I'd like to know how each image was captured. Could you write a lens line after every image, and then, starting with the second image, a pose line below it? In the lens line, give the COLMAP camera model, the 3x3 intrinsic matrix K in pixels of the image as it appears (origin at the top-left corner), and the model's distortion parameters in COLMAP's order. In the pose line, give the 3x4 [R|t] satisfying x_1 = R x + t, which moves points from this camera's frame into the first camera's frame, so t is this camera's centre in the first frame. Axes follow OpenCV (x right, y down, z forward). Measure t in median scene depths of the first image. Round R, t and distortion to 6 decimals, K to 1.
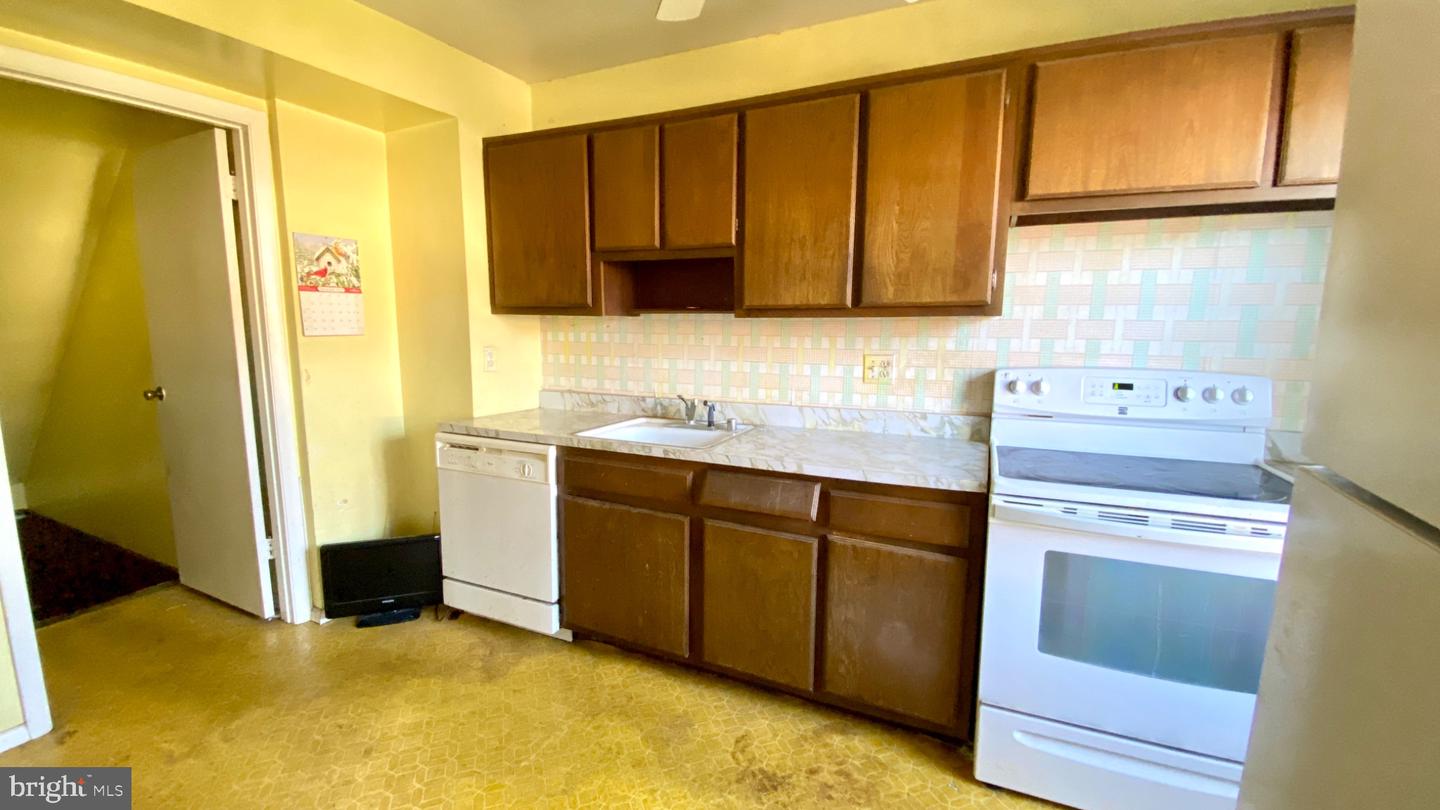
lens RADIAL K [[581.0, 0, 720.0], [0, 581.0, 405.0], [0, 0, 1]] dist [0.028468, -0.023393]
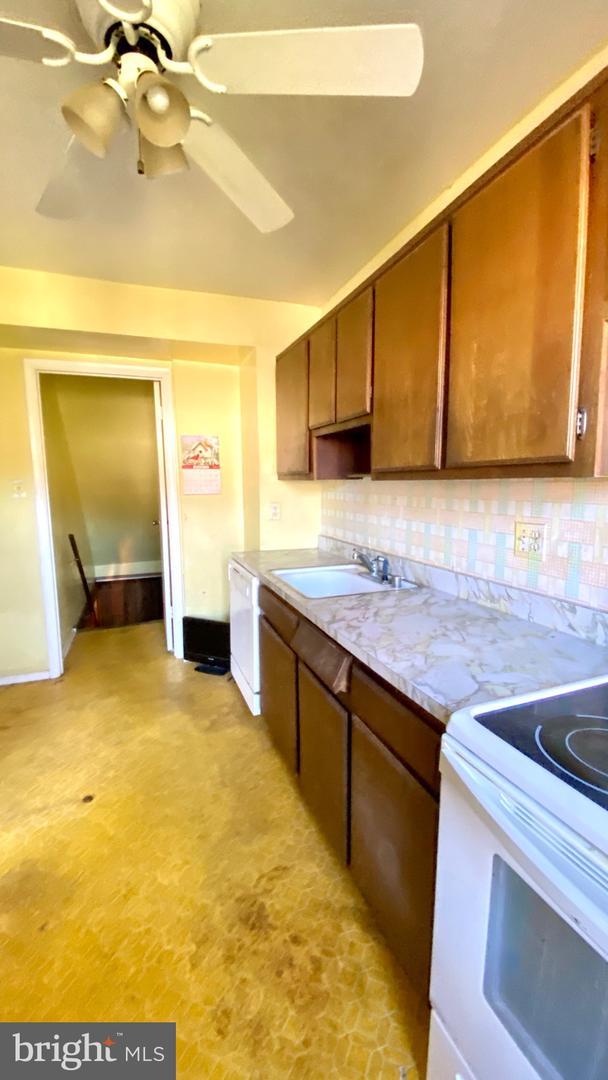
lens RADIAL K [[435.7, 0, 304.0], [0, 435.7, 540.0], [0, 0, 1]] dist [0.028468, -0.023393]
pose [[0.714934, 0.079413, -0.694668, 0.480701], [-0.078215, 0.996377, 0.033406, -0.059369], [0.694804, 0.030450, 0.718554, 0.343032]]
